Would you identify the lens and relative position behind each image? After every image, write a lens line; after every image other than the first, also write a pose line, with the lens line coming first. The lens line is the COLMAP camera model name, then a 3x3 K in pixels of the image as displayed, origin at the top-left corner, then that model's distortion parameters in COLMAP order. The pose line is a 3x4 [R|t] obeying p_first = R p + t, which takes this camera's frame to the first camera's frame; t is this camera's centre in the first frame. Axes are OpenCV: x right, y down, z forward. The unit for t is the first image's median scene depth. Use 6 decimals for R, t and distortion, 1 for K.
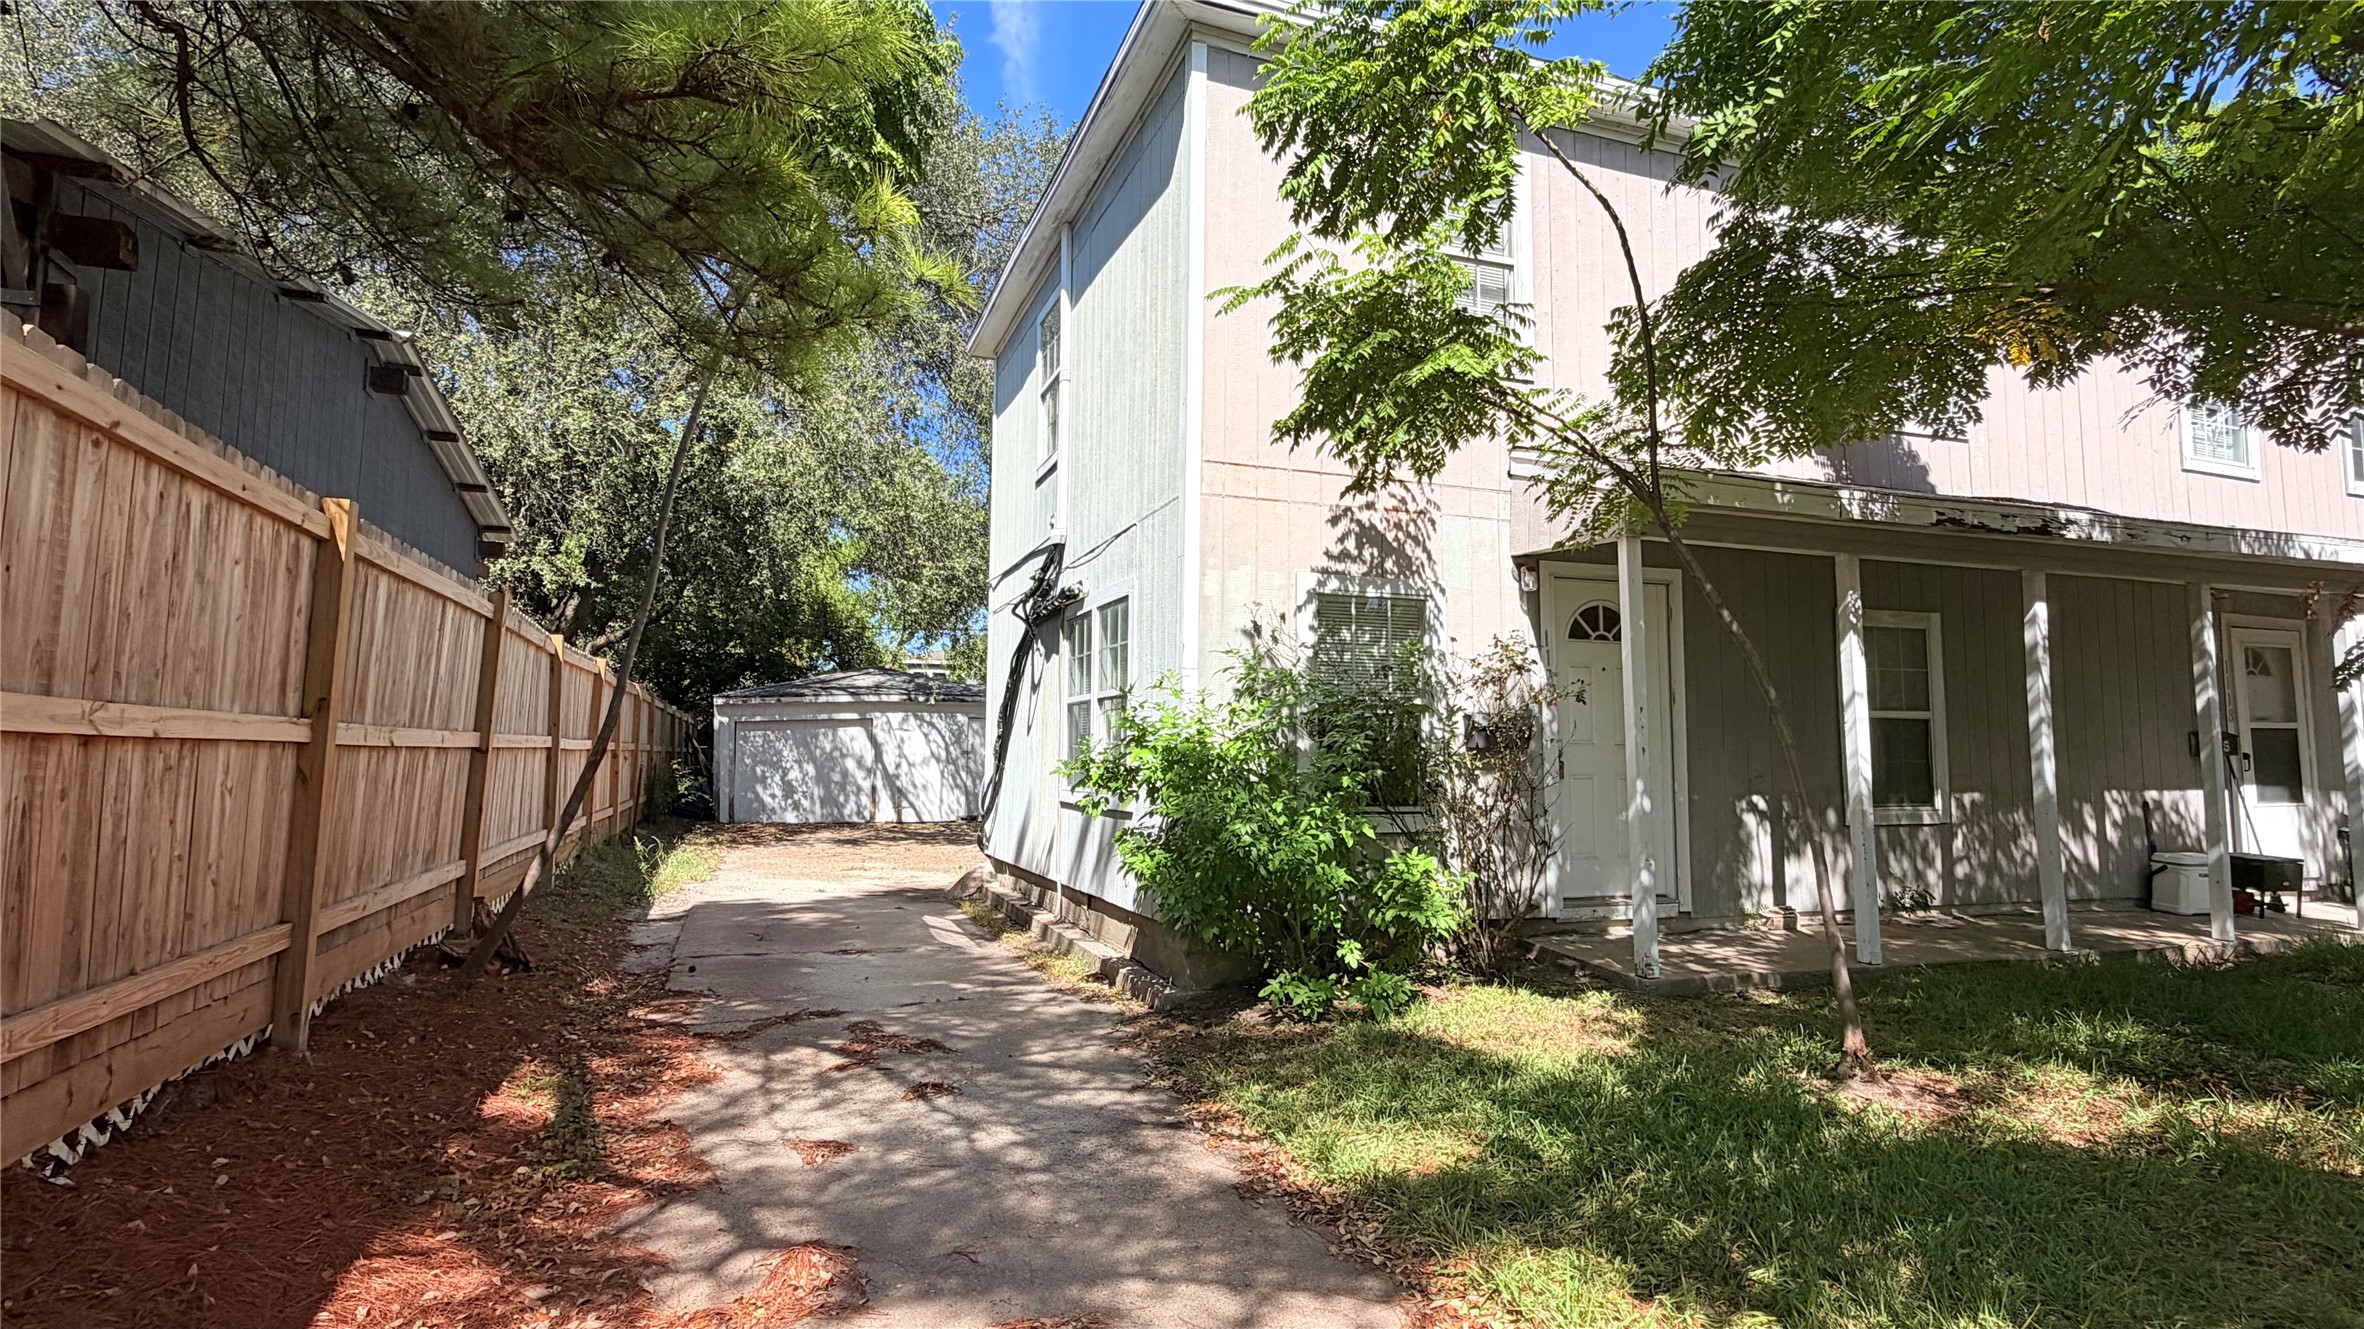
lens RADIAL K [[1190.4, 0, 1183.2], [0, 1190.4, 663.0], [0, 0, 1]] dist [-0.002508, -0.000869]
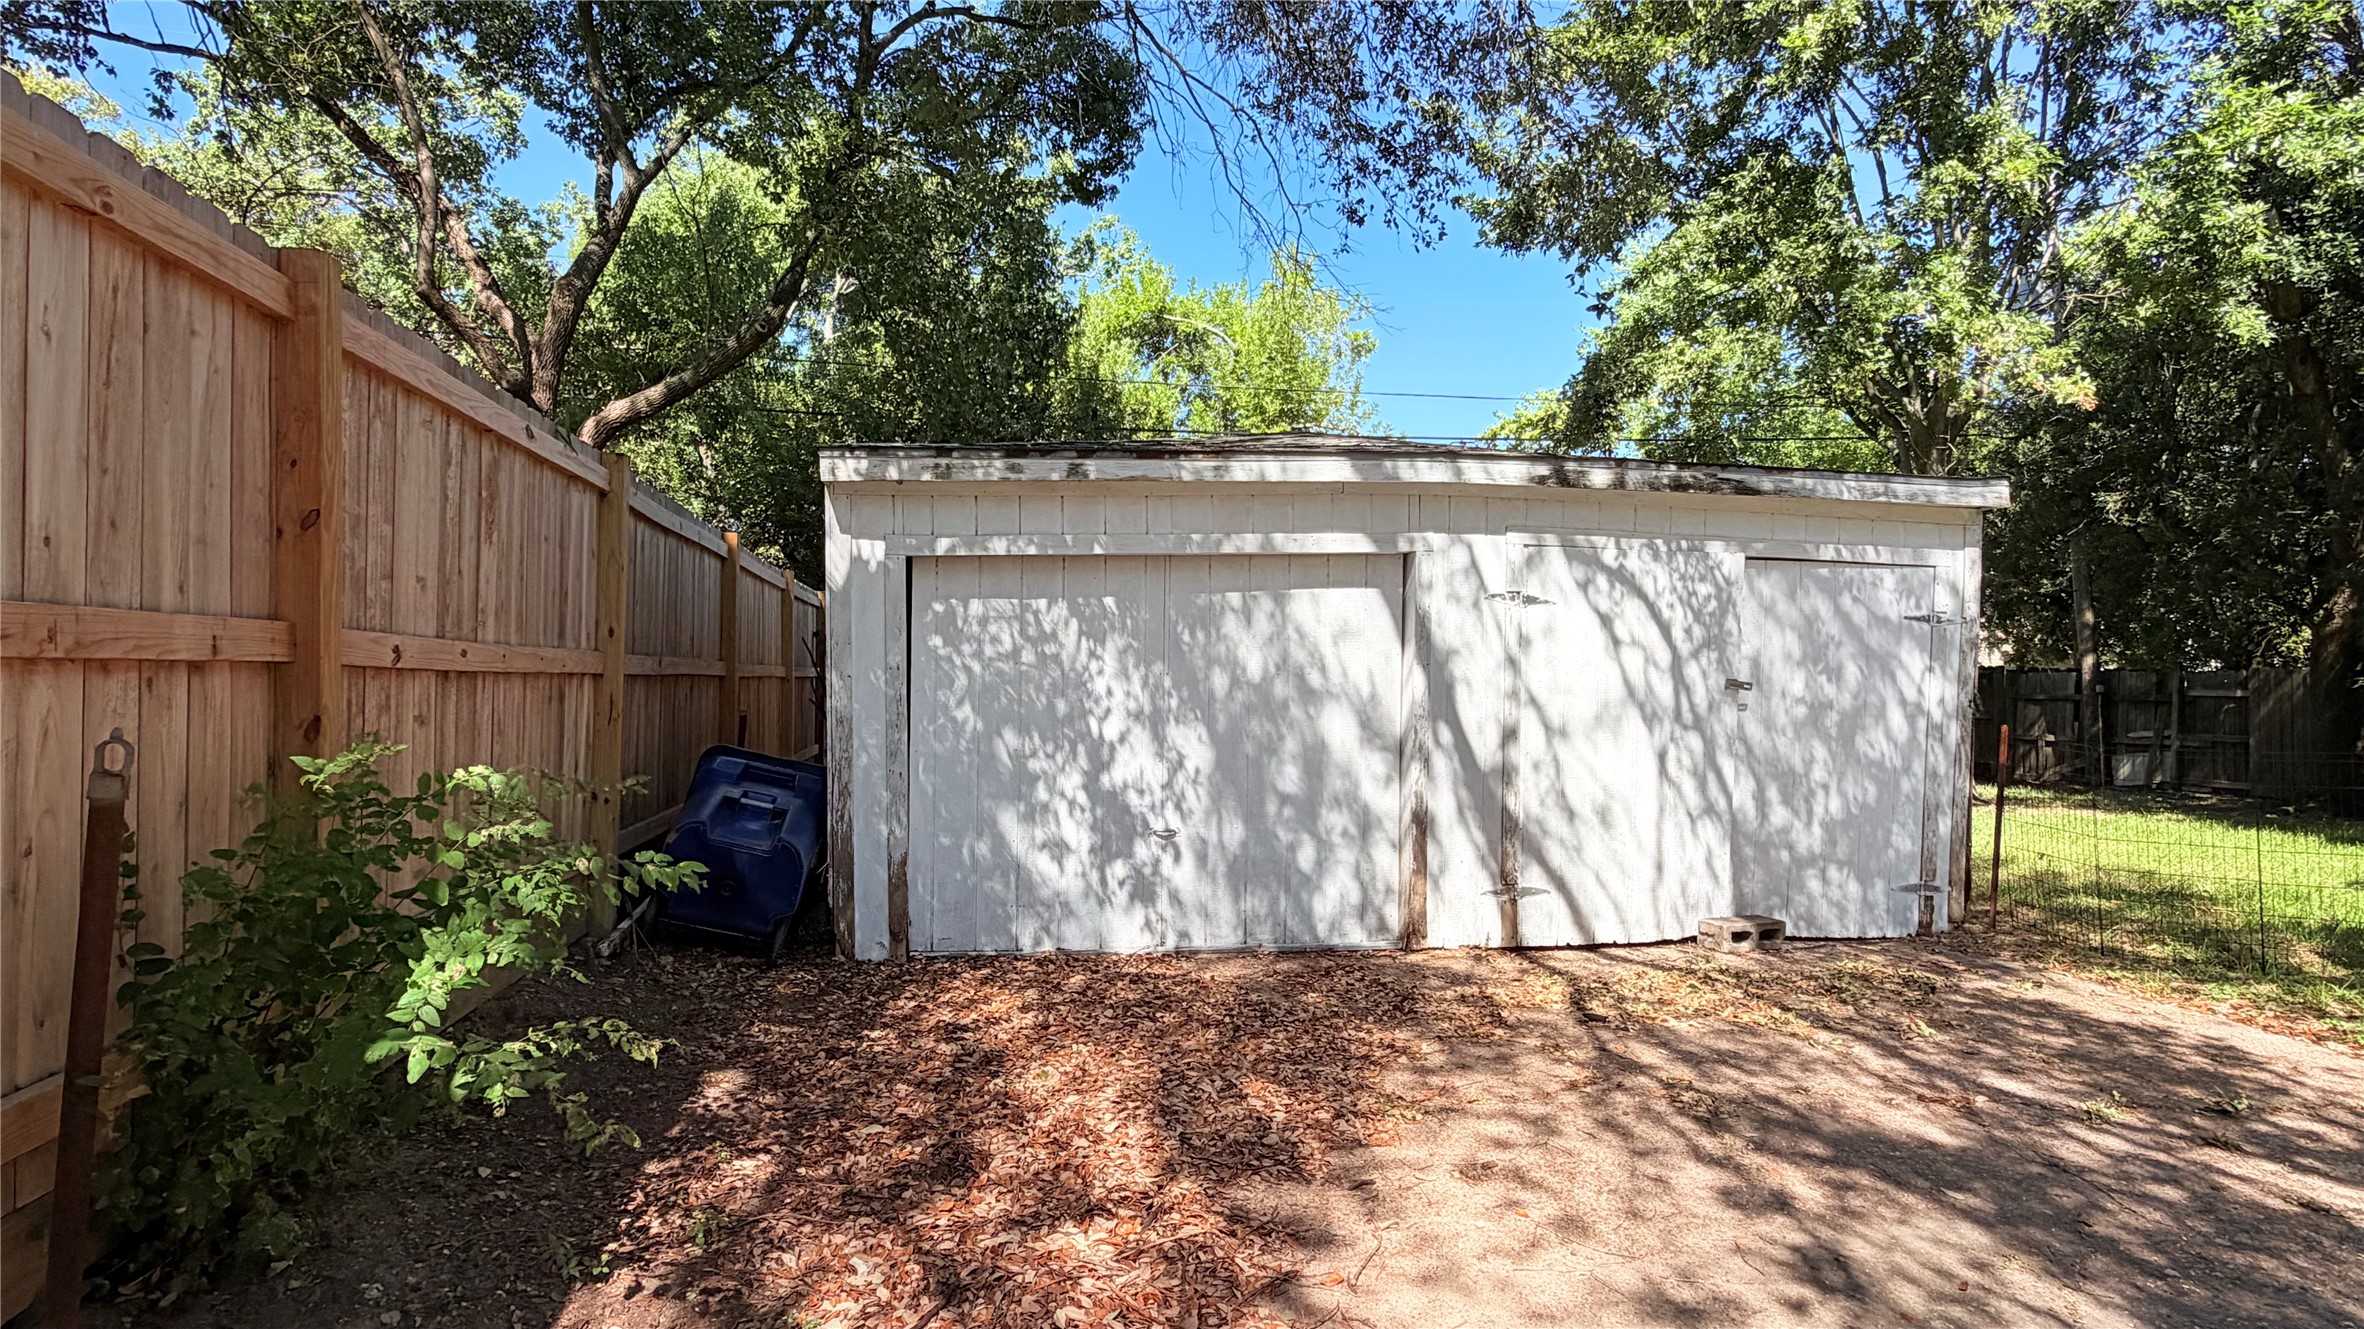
lens RADIAL K [[1190.4, 0, 1183.2], [0, 1190.4, 663.0], [0, 0, 1]] dist [-0.002508, -0.000869]
pose [[0.988222, 0.003235, -0.152991, -0.595560], [0.006187, 0.998115, 0.061065, 0.118867], [0.152900, -0.061293, 0.986339, 1.606766]]
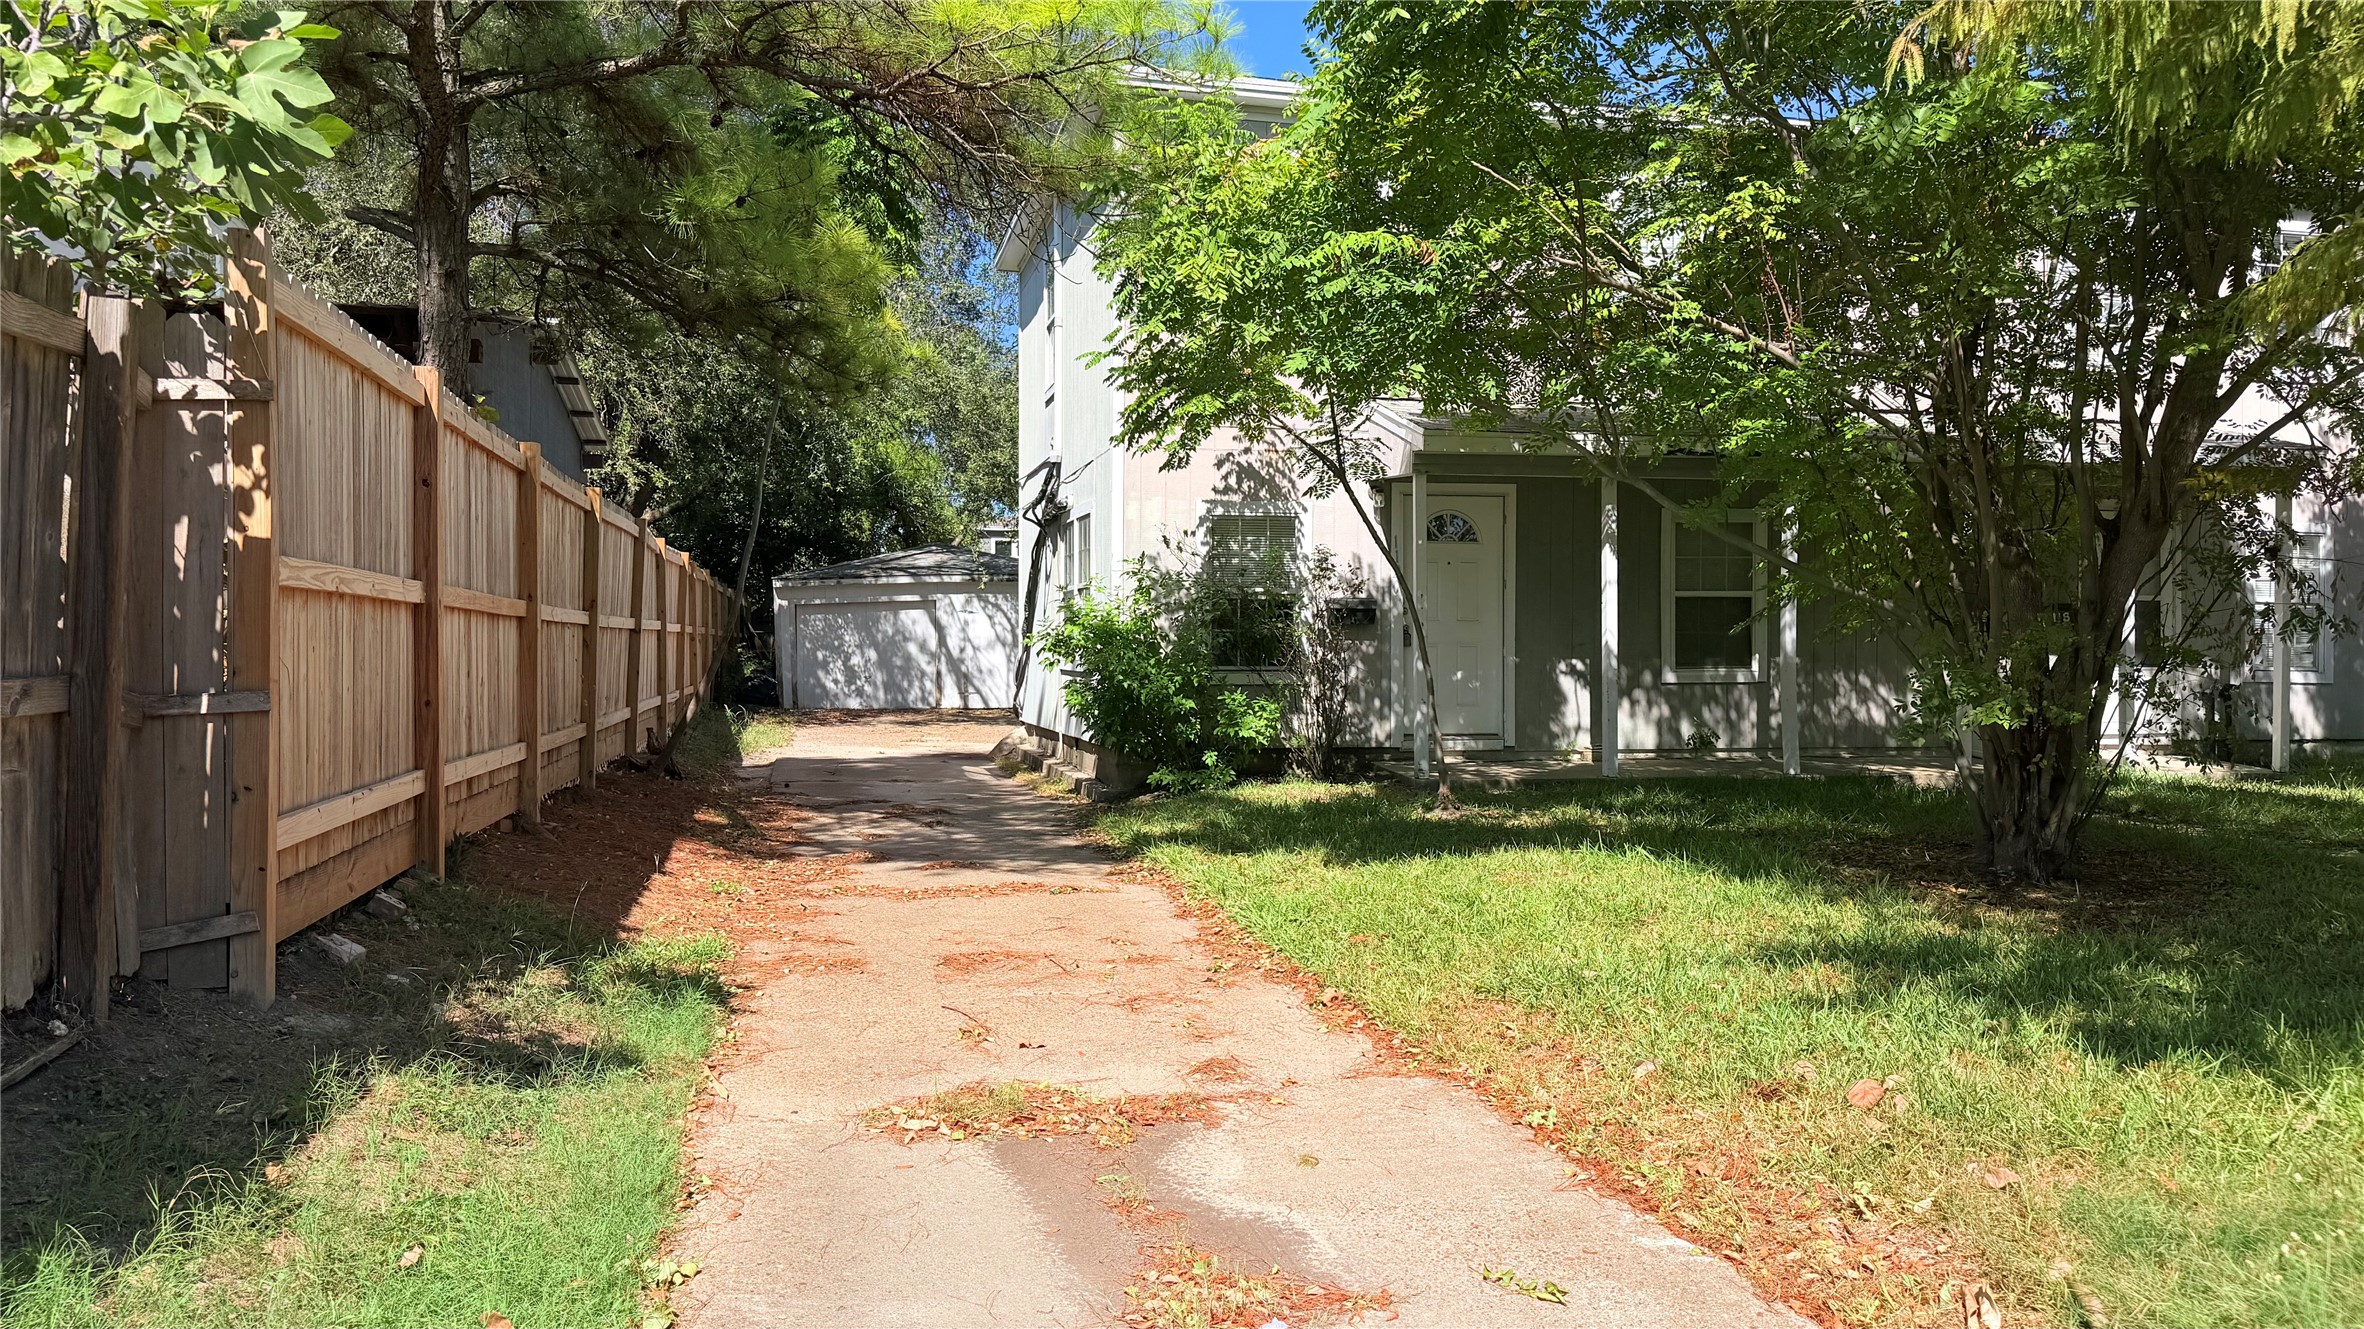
lens RADIAL K [[1641.7, 0, 1188.9], [0, 1641.7, 666.5], [0, 0, 1]] dist [0.096334, -0.107372]
pose [[0.993120, -0.004757, -0.117007, 0.206150], [0.015495, 0.995728, 0.091028, -0.037760], [0.116074, -0.092215, 0.988951, -0.615358]]
